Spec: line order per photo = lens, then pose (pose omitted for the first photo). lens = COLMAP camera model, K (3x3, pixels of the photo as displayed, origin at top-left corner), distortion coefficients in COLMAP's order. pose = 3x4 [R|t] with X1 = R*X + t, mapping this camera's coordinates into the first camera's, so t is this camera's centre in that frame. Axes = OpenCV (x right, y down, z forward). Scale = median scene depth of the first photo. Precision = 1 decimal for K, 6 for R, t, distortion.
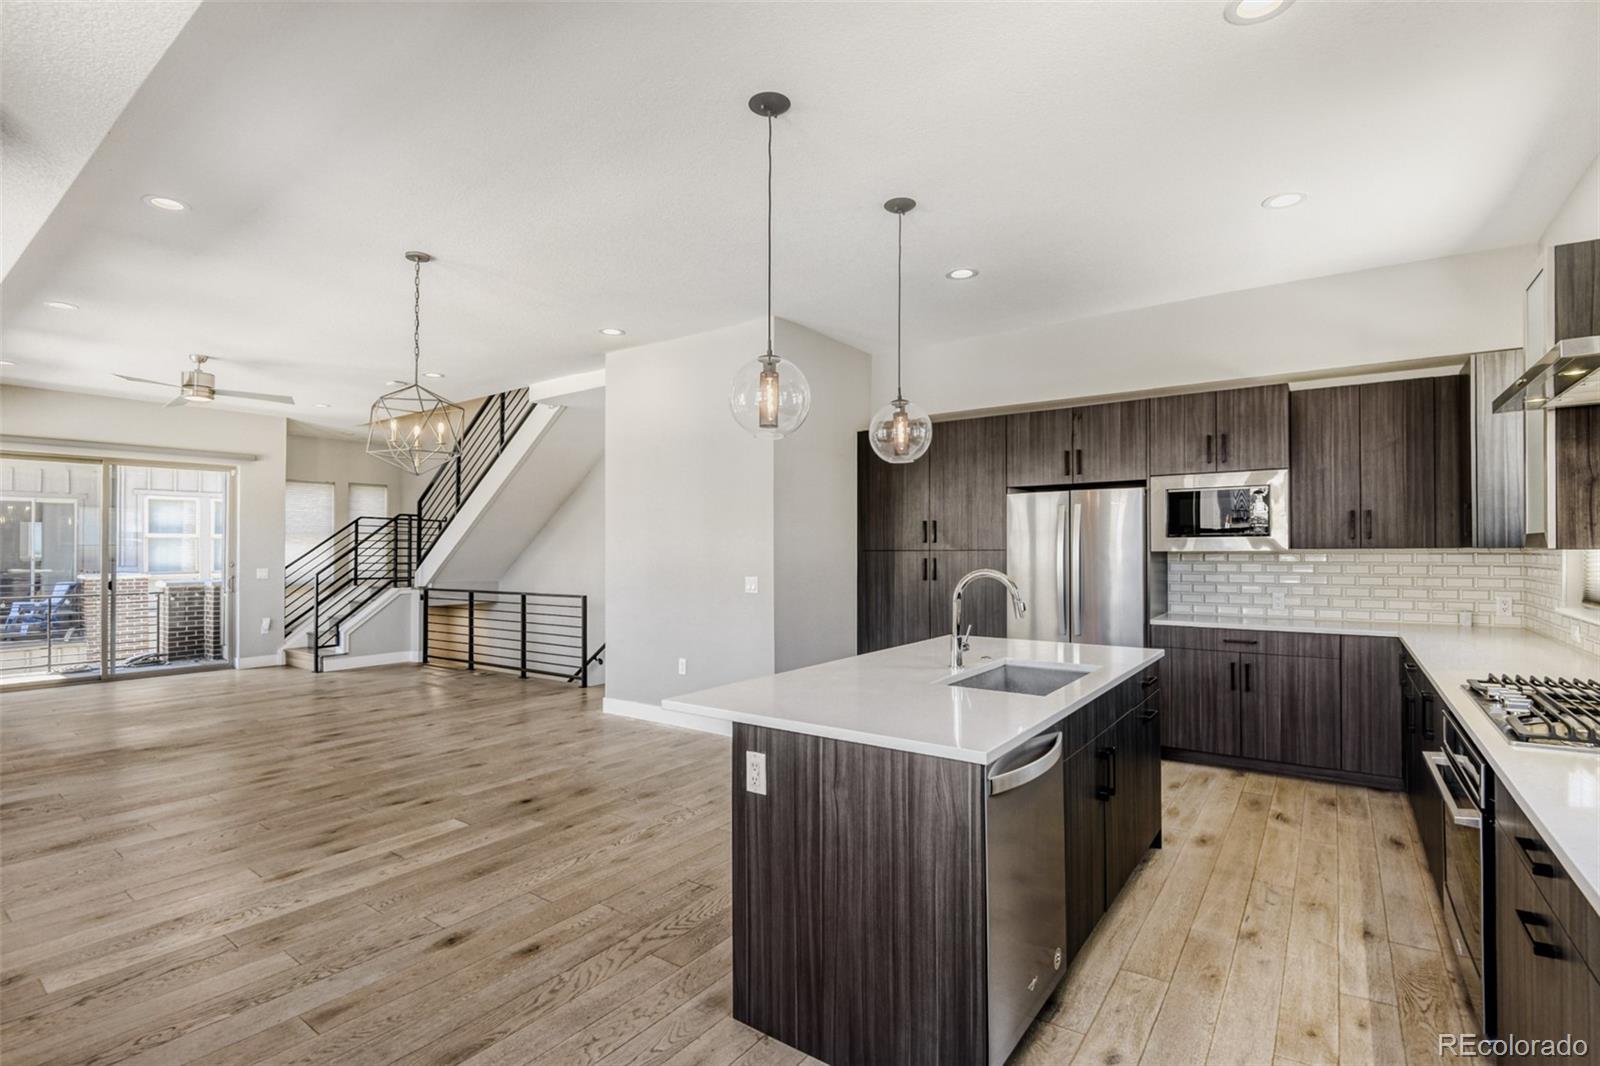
lens RADIAL K [[761.3, 0, 800.0], [0, 761.3, 533.0], [0, 0, 1]] dist [-0.051572, 0.001461]
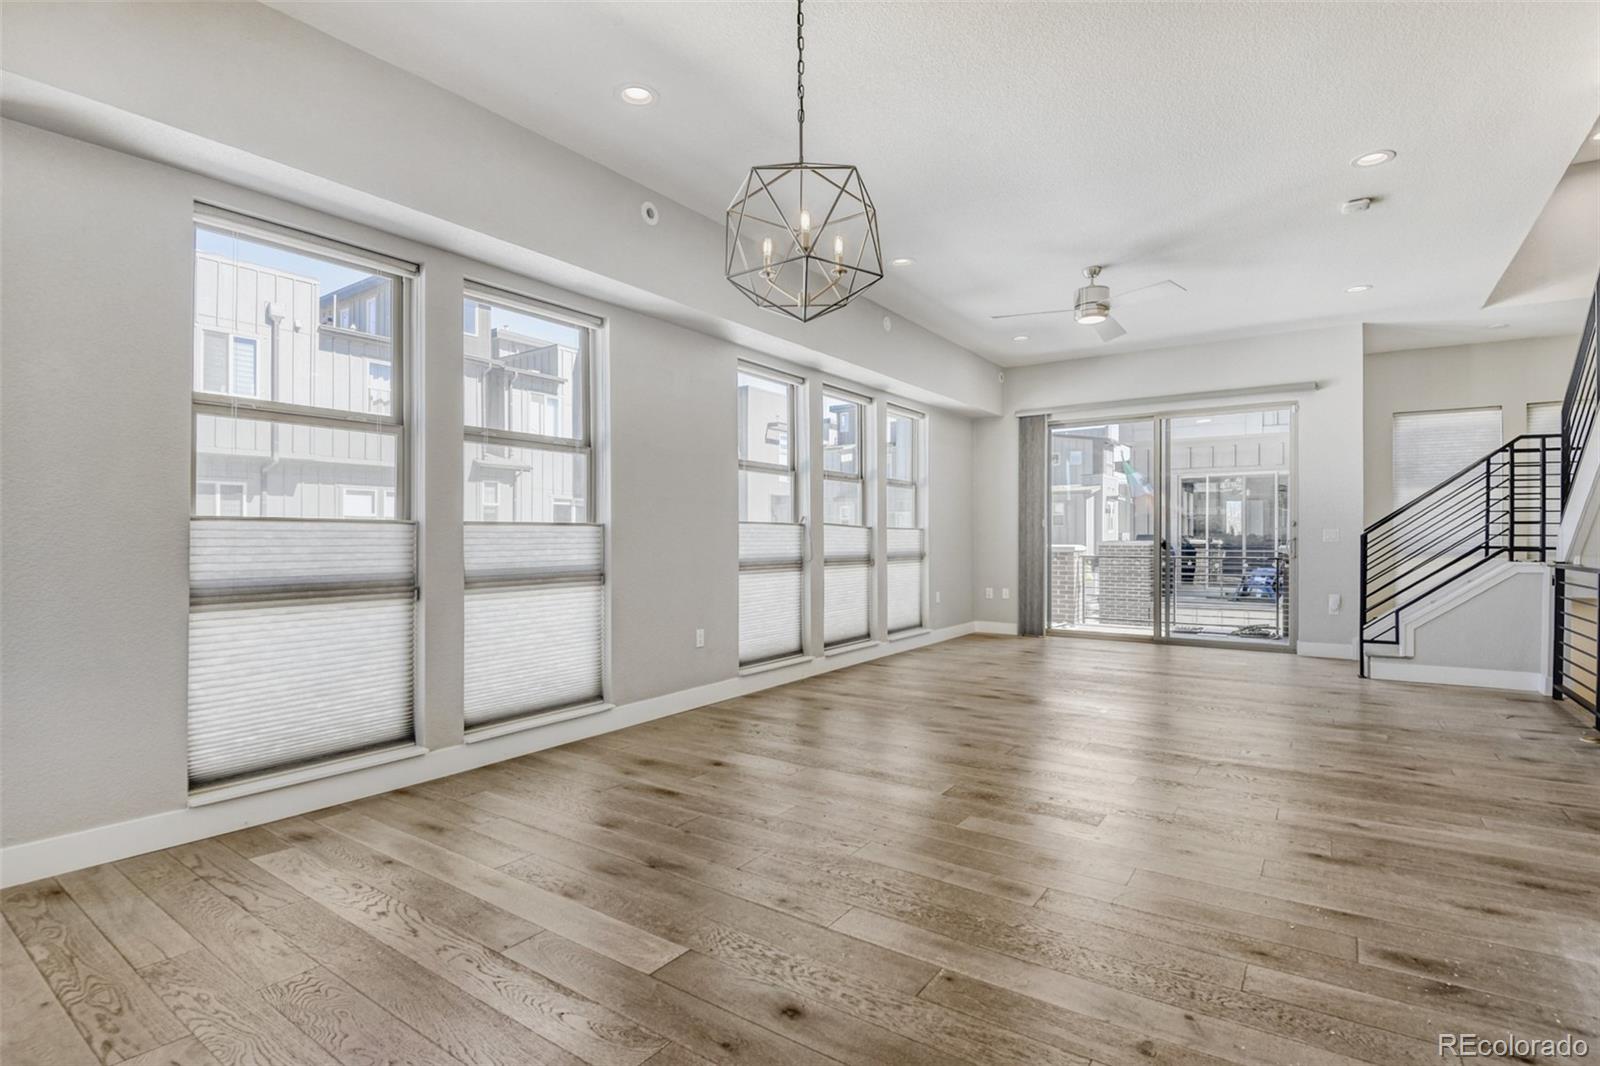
lens RADIAL K [[743.9, 0, 800.0], [0, 743.9, 533.0], [0, 0, 1]] dist [-0.003875, -0.014122]
pose [[0.019529, 0.004987, -0.999797, 0.024979], [0.020780, 0.999770, 0.005393, 0.038563], [0.999593, -0.020881, 0.019421, 0.464244]]
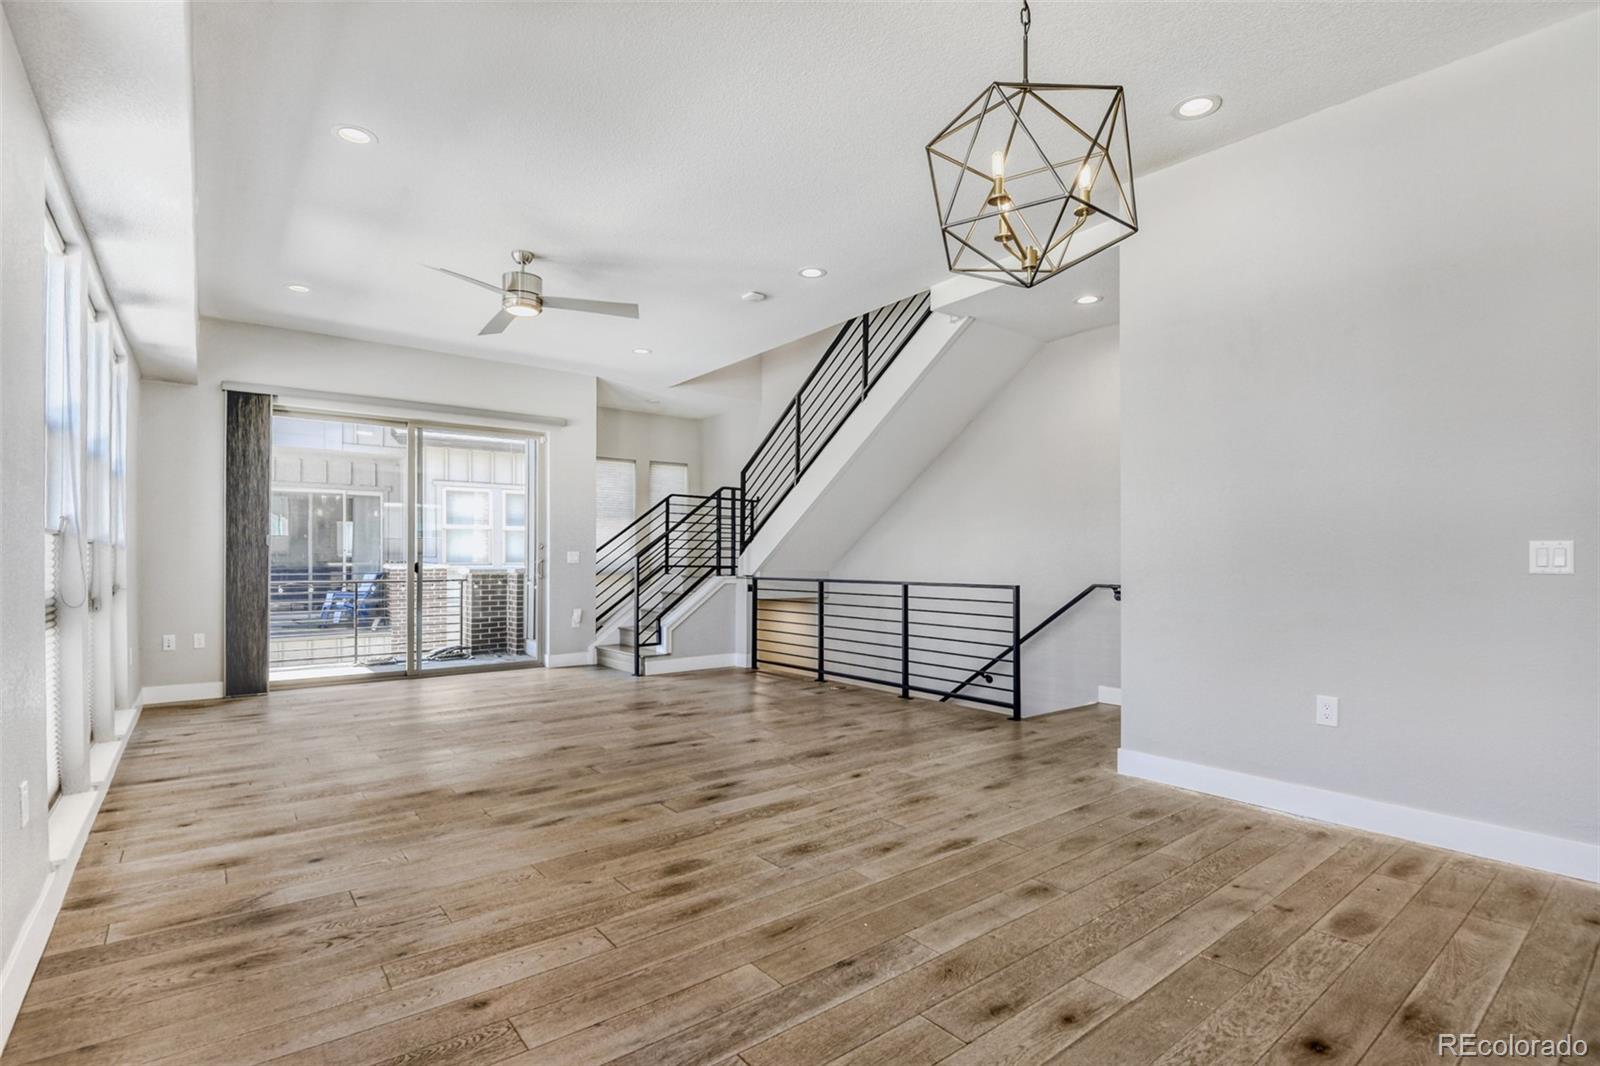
lens RADIAL K [[746.5, 0, 787.3], [0, 746.5, 555.0], [0, 0, 1]] dist [0.000052, -0.013294]
pose [[0.958550, 0.007894, -0.284814, -0.249792], [-0.003006, 0.999841, 0.017594, 0.037295], [0.284908, -0.016008, 0.958421, 0.250398]]
